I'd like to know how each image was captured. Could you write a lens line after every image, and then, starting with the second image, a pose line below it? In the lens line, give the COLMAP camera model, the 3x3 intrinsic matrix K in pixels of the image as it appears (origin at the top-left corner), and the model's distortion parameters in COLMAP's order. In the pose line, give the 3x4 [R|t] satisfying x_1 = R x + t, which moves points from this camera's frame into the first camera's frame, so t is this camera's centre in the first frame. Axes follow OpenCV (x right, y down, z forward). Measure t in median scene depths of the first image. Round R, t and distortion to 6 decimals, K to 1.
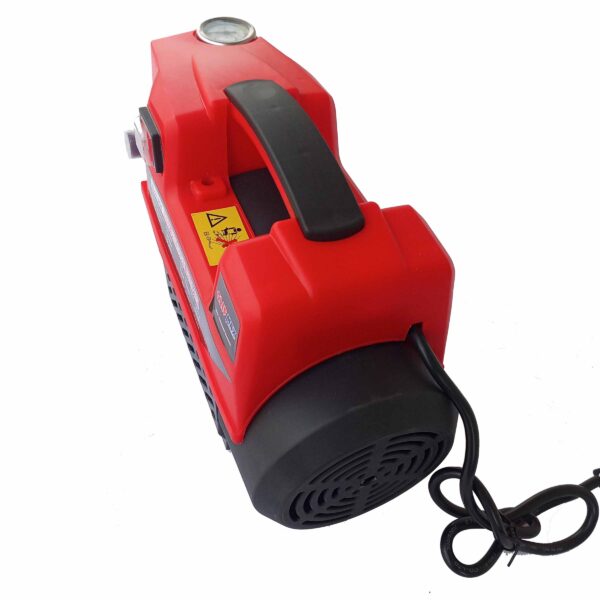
lens RADIAL K [[605.8, 0, 300.0], [0, 605.8, 300.0], [0, 0, 1]] dist [0.023715, 0.026659]
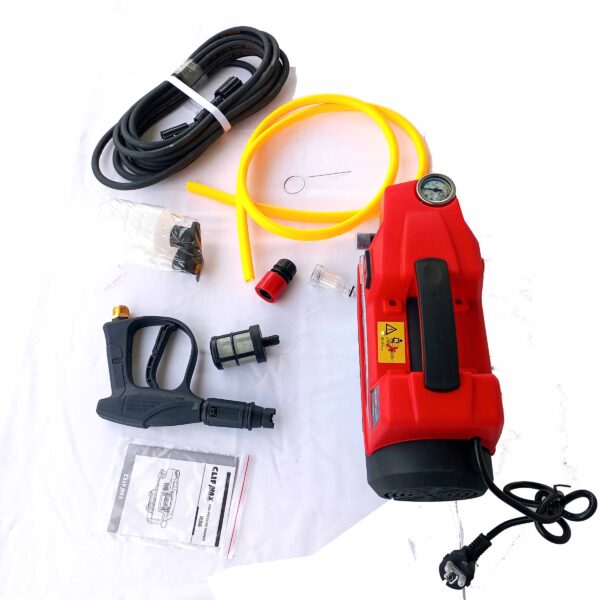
lens RADIAL K [[605.8, 0, 300.0], [0, 605.8, 300.0], [0, 0, 1]] dist [0.023715, 0.026659]
pose [[0.917676, 0.298484, -0.262255, 0.055833], [-0.222605, 0.932958, 0.282908, -0.654363], [0.329117, -0.201238, 0.922597, -0.686698]]
